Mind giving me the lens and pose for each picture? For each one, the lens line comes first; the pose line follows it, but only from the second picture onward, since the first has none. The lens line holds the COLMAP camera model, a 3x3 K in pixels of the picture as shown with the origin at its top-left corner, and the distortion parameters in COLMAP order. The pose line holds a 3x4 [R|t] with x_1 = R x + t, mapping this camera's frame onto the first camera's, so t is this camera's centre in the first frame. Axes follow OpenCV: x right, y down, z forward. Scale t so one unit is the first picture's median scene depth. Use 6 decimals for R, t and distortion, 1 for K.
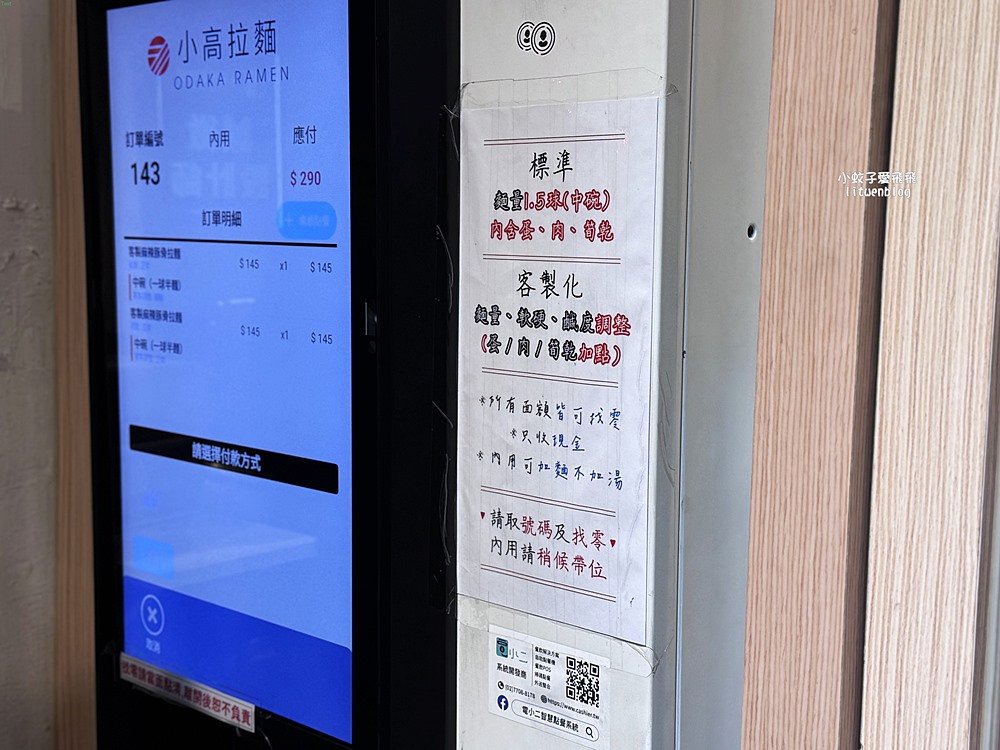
lens RADIAL K [[1358.2, 0, 500.8], [0, 1358.2, 372.0], [0, 0, 1]] dist [0.113926, 0.000000]
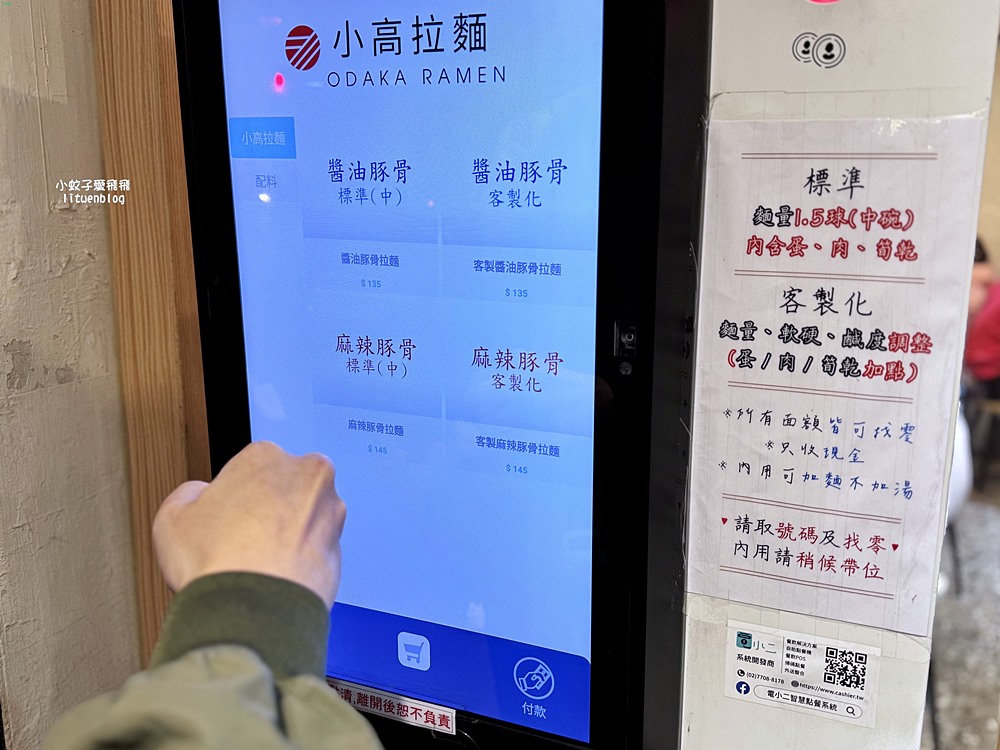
lens RADIAL K [[797.7, 0, 478.7], [0, 797.7, 353.9], [0, 0, 1]] dist [0.023764, -0.038621]
pose [[0.928545, -0.072151, 0.364140, -0.407607], [0.034532, 0.993465, 0.108789, -0.096082], [-0.369610, -0.088441, 0.924969, 0.525046]]
